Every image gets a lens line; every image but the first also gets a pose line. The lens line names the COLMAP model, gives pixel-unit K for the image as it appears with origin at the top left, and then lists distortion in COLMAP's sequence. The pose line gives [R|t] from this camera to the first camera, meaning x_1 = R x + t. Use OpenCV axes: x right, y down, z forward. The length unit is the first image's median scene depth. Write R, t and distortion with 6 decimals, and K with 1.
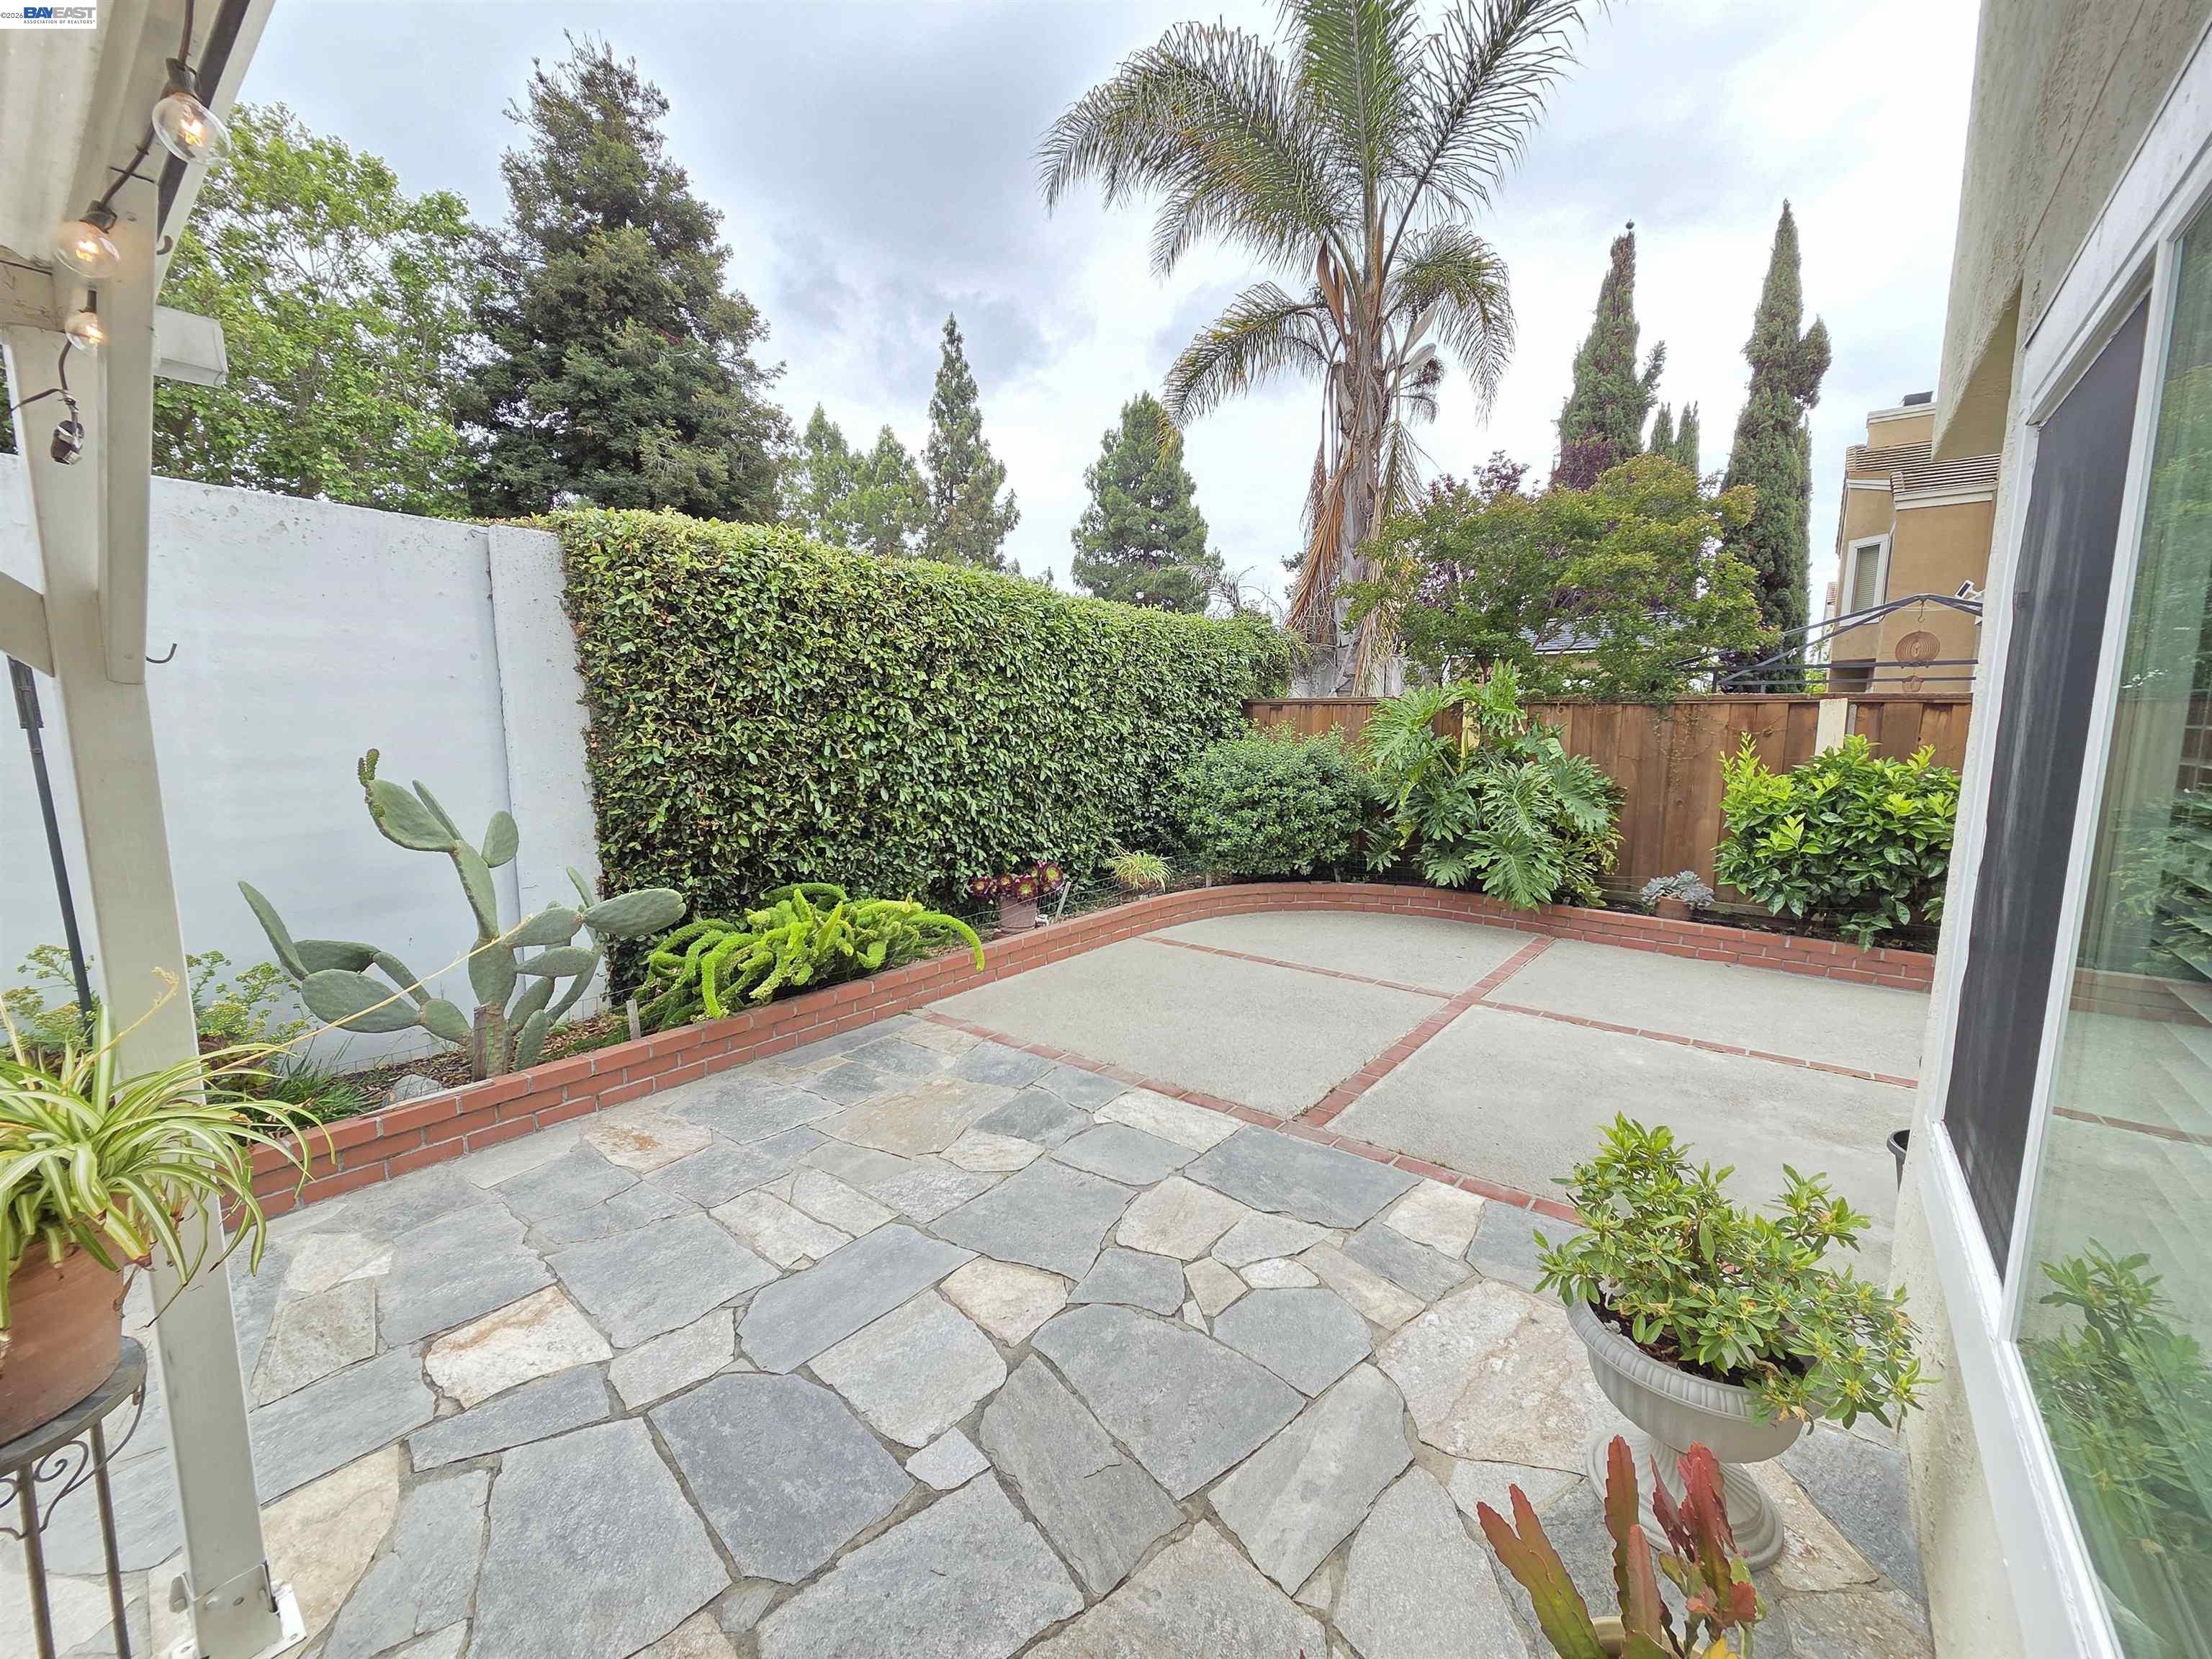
lens RADIAL K [[902.1, 0, 1105.3], [0, 902.1, 840.2], [0, 0, 1]] dist [0.000137, 0.000575]
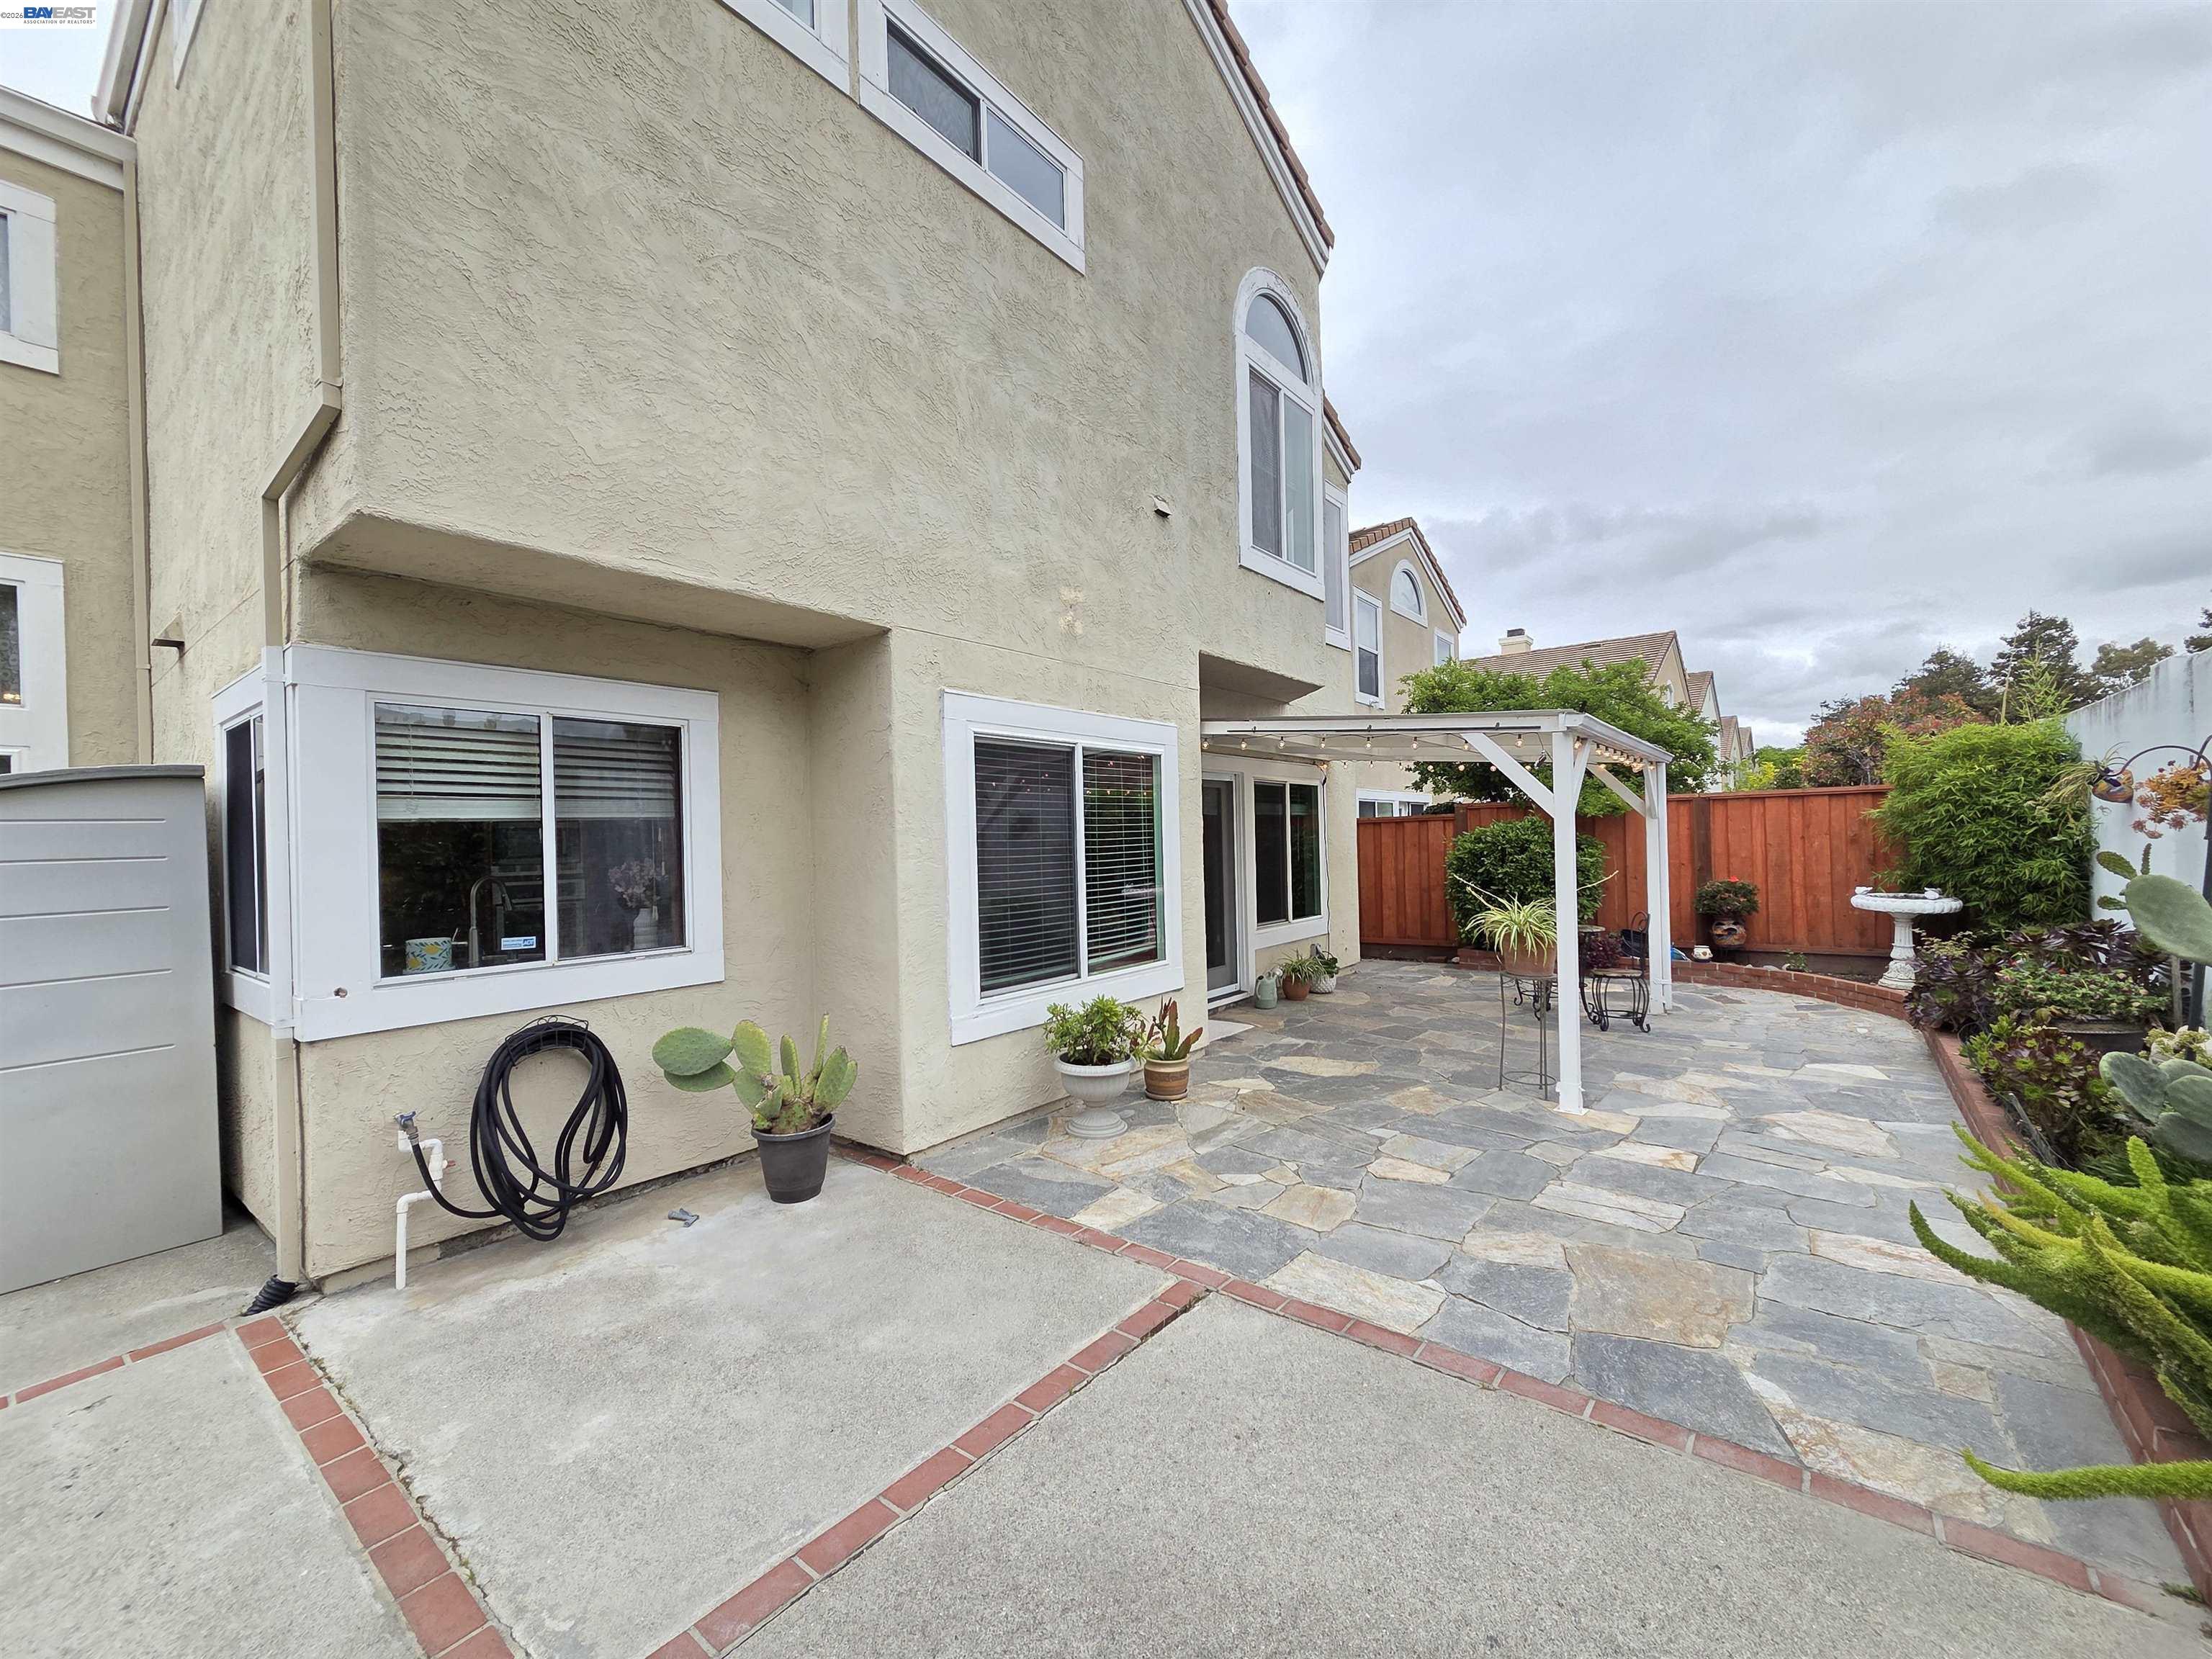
lens RADIAL K [[902.1, 0, 1101.9], [0, 902.1, 833.8], [0, 0, 1]] dist [0.000137, 0.000575]
pose [[-0.999717, 0.019597, 0.013460, 0.233883], [0.021162, 0.991536, 0.128095, -0.191379], [-0.010836, 0.128344, -0.991671, 1.446907]]
